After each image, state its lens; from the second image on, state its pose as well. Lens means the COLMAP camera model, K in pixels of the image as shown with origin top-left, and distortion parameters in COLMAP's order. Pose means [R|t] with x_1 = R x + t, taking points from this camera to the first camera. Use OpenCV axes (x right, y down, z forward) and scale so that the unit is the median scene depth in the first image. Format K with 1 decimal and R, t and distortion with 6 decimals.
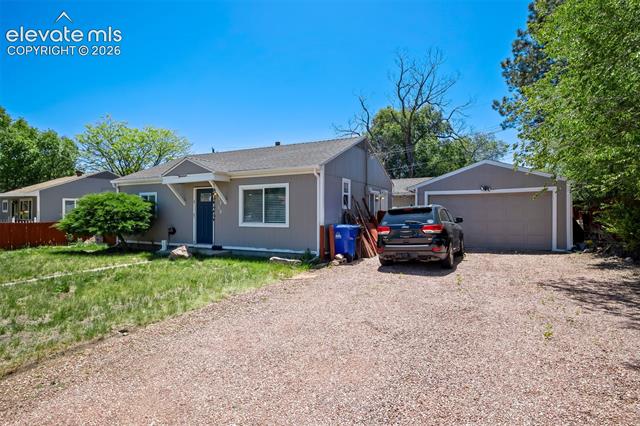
lens RADIAL K [[365.0, 0, 318.4], [0, 365.0, 213.5], [0, 0, 1]] dist [-0.001790, -0.000067]
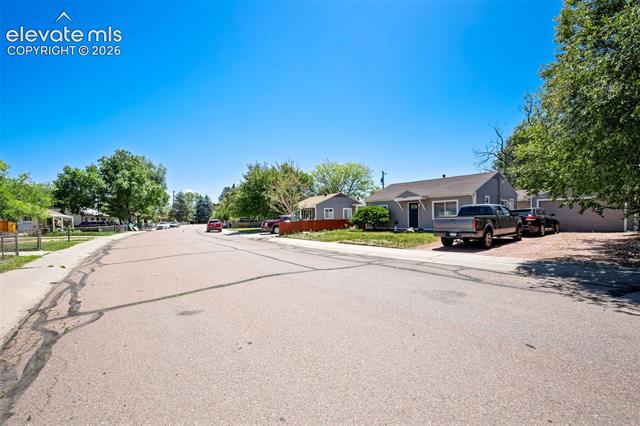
lens RADIAL K [[278.4, 0, 322.2], [0, 278.4, 216.4], [0, 0, 1]] dist [-0.025150, 0.006215]
pose [[0.898246, -0.017884, -0.439128, -0.074990], [0.021529, 0.999763, 0.003321, -0.002778], [0.438965, -0.012437, 0.898418, -0.772150]]
